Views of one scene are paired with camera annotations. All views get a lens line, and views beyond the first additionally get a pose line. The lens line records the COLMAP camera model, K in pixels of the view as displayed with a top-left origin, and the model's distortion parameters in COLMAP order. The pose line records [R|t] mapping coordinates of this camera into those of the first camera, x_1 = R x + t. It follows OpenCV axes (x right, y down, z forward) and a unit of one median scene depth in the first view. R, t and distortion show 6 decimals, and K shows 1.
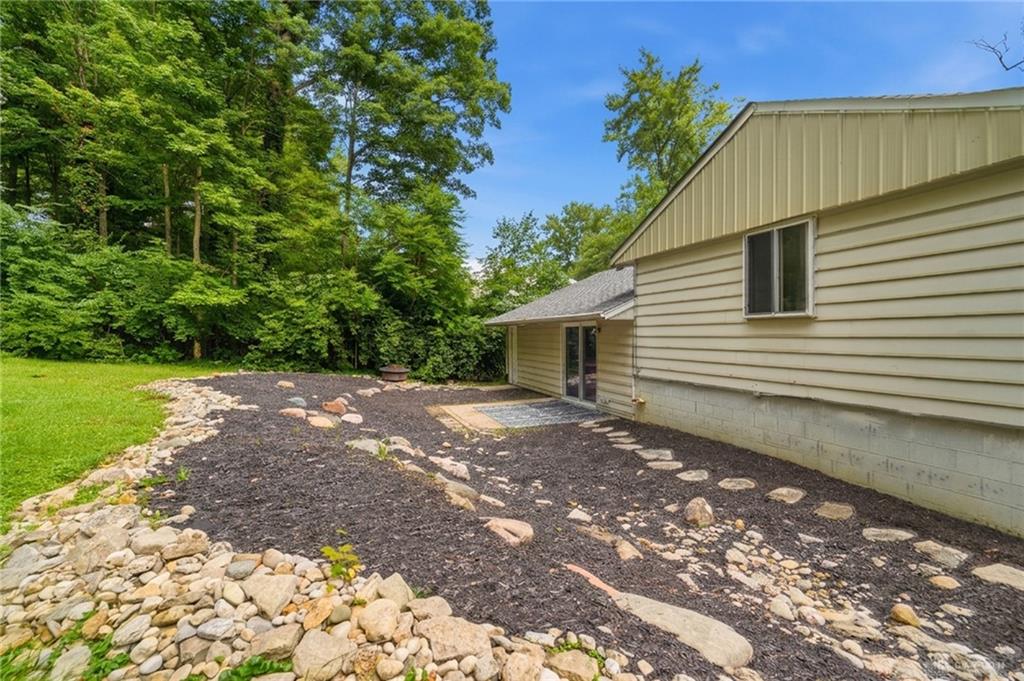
lens RADIAL K [[485.2, 0, 513.5], [0, 485.2, 352.1], [0, 0, 1]] dist [-0.001313, -0.000133]
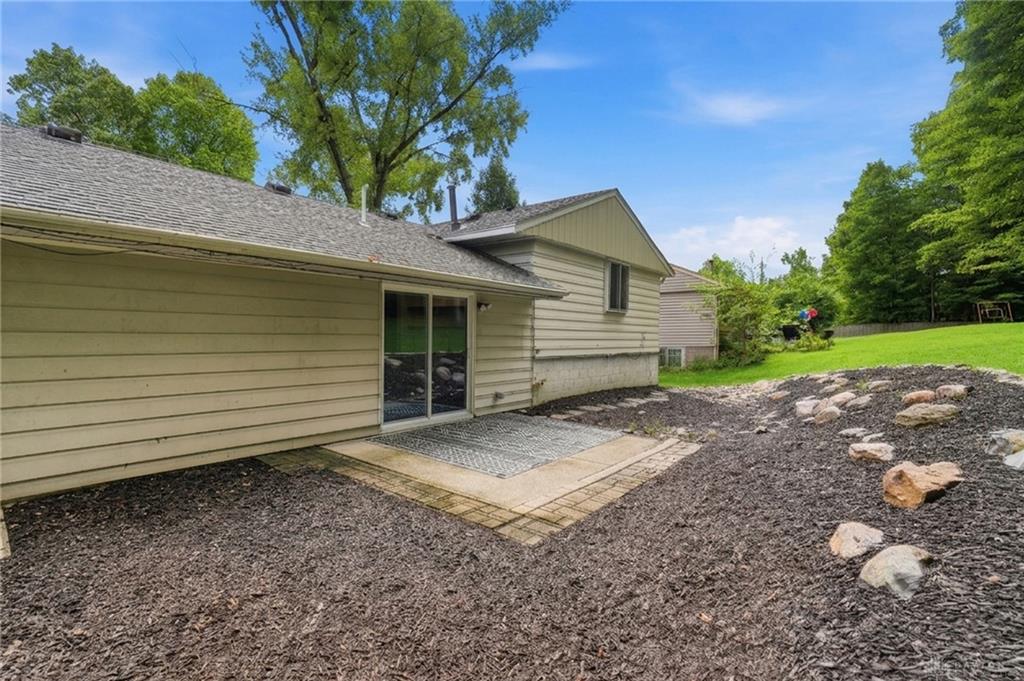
lens RADIAL K [[489.7, 0, 514.7], [0, 489.7, 329.4], [0, 0, 1]] dist [-0.004339, -0.000572]
pose [[-0.523764, 0.008711, 0.851819, -0.561533], [0.019949, 0.999799, 0.002042, -0.011759], [-0.851630, 0.018063, -0.523833, 1.540469]]
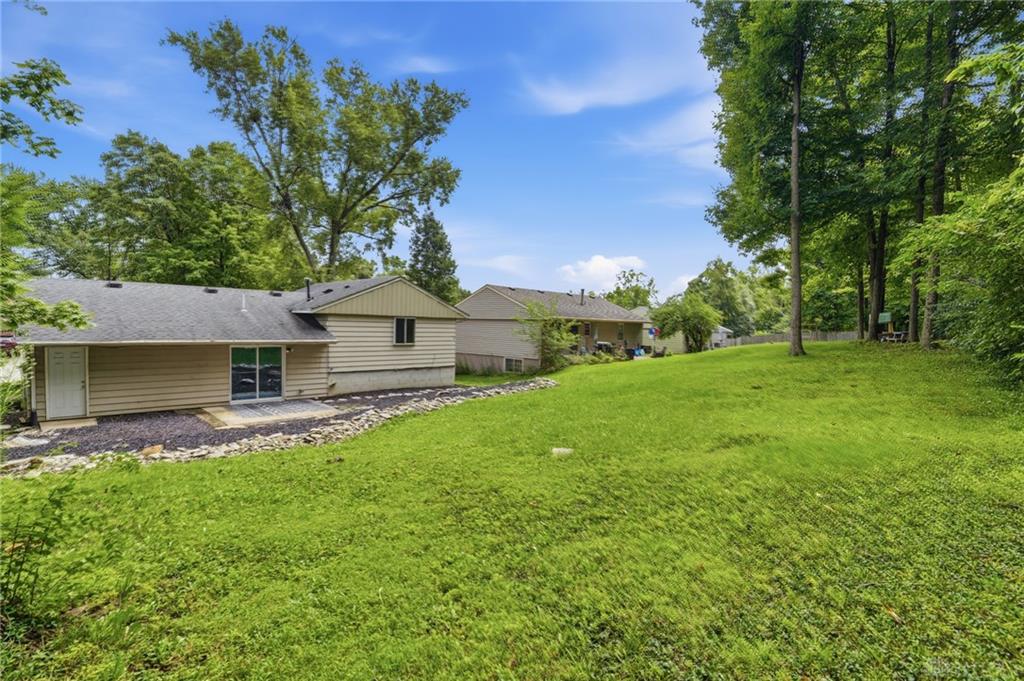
lens RADIAL K [[507.1, 0, 513.0], [0, 507.1, 324.1], [0, 0, 1]] dist [-0.012571, -0.000306]
pose [[-0.419883, 0.001340, 0.907577, -1.910683], [0.019732, 0.999776, 0.007653, -0.146846], [-0.907364, 0.021122, -0.419815, 1.177972]]
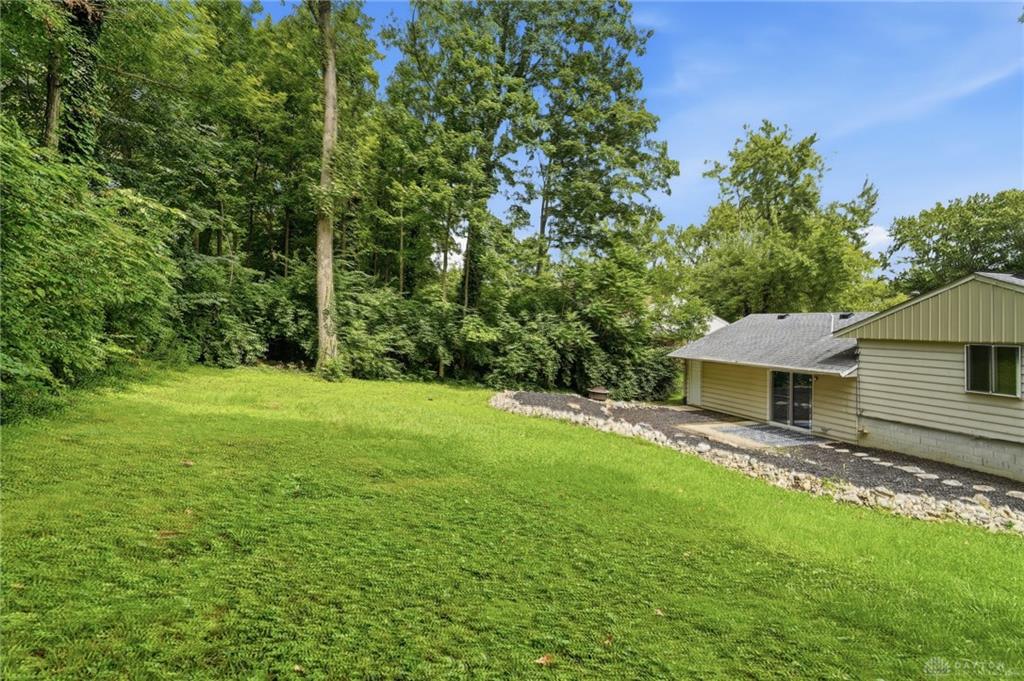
lens RADIAL K [[507.1, 0, 513.0], [0, 507.1, 324.1], [0, 0, 1]] dist [-0.012571, -0.000306]
pose [[0.999302, 0.026909, -0.025896, -0.785291], [-0.027984, 0.998723, -0.042073, -0.135980], [0.024731, 0.042768, 0.998779, -0.595802]]
